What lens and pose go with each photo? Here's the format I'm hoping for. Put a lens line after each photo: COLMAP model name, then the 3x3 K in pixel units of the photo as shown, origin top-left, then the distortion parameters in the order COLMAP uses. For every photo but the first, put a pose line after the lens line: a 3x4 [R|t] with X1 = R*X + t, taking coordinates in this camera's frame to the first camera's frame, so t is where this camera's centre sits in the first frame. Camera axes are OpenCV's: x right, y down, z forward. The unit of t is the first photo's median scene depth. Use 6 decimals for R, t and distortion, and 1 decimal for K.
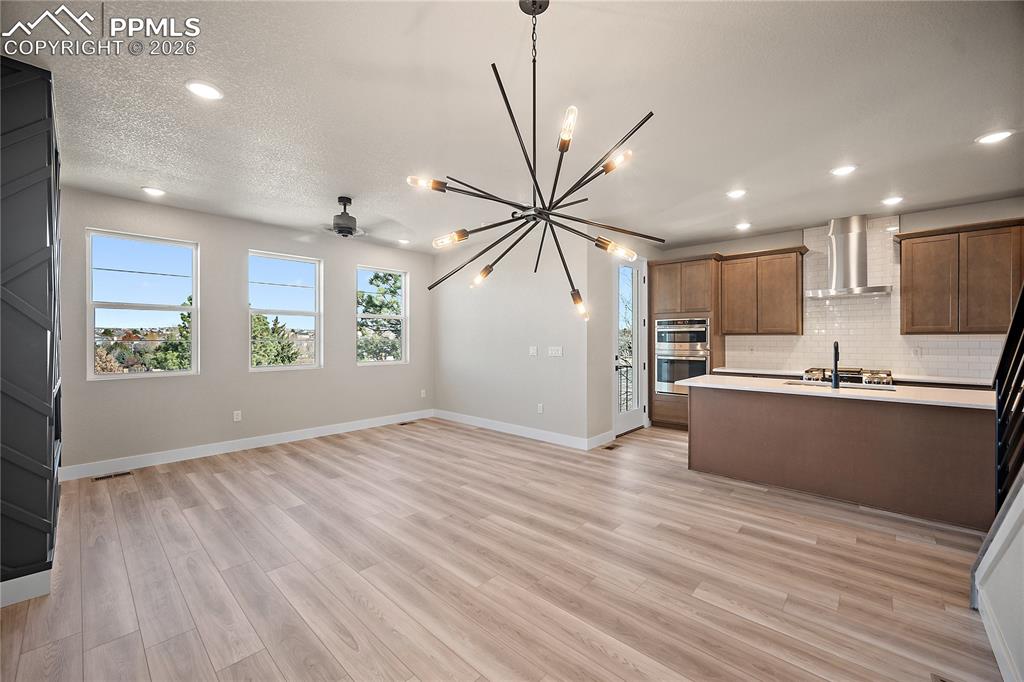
lens RADIAL K [[399.1, 0, 512.0], [0, 399.1, 341.0], [0, 0, 1]] dist [0.000210, -0.000011]
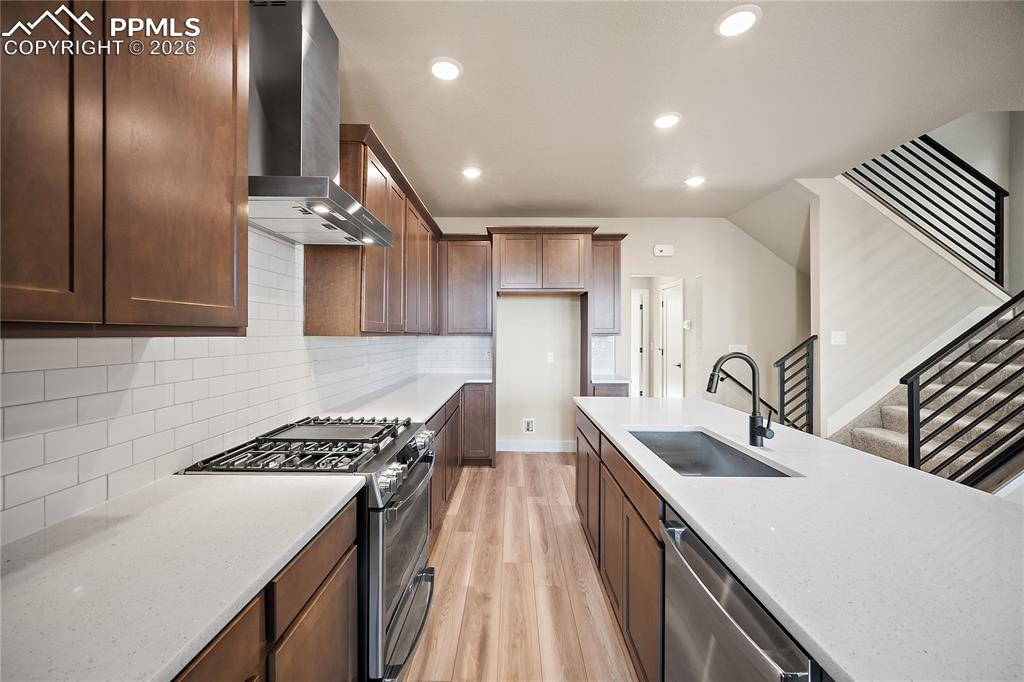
lens RADIAL K [[402.9, 0, 507.9], [0, 402.9, 330.6], [0, 0, 1]] dist [0.000182, -0.000008]
pose [[-0.659344, 0.011871, 0.751748, 0.401196], [0.010627, 0.999923, -0.006469, -0.014483], [-0.751766, 0.003723, -0.659419, 0.975056]]
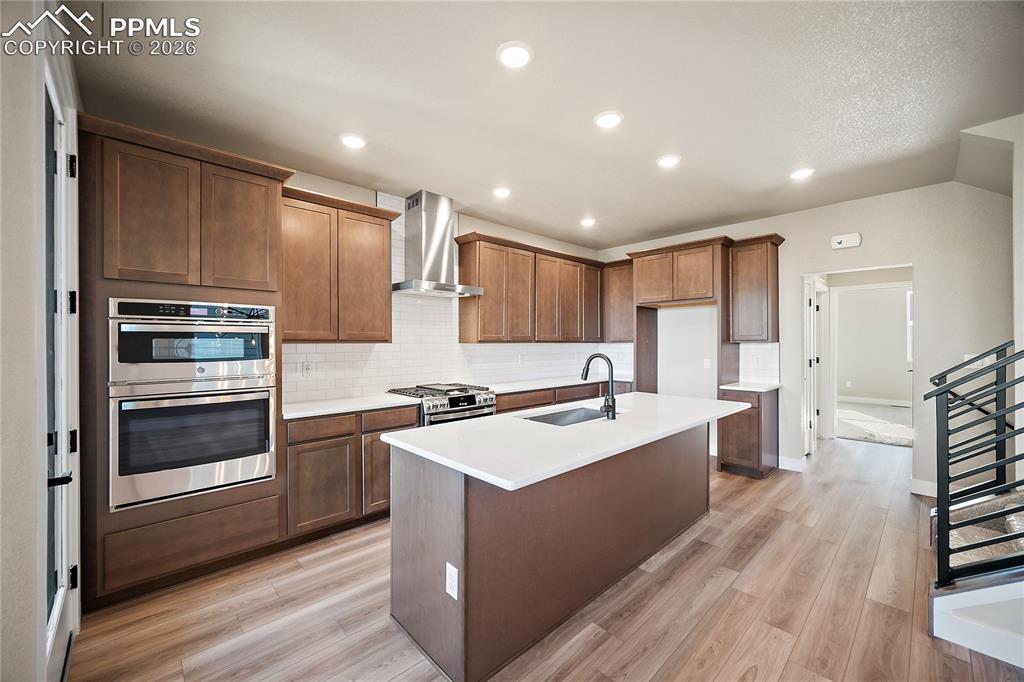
lens RADIAL K [[399.1, 0, 512.0], [0, 399.1, 341.0], [0, 0, 1]] dist [0.000210, -0.000011]
pose [[0.081943, 0.009446, 0.996592, 0.050759], [0.012939, 0.999861, -0.010541, -0.008305], [-0.996553, 0.013759, 0.081809, 0.687273]]
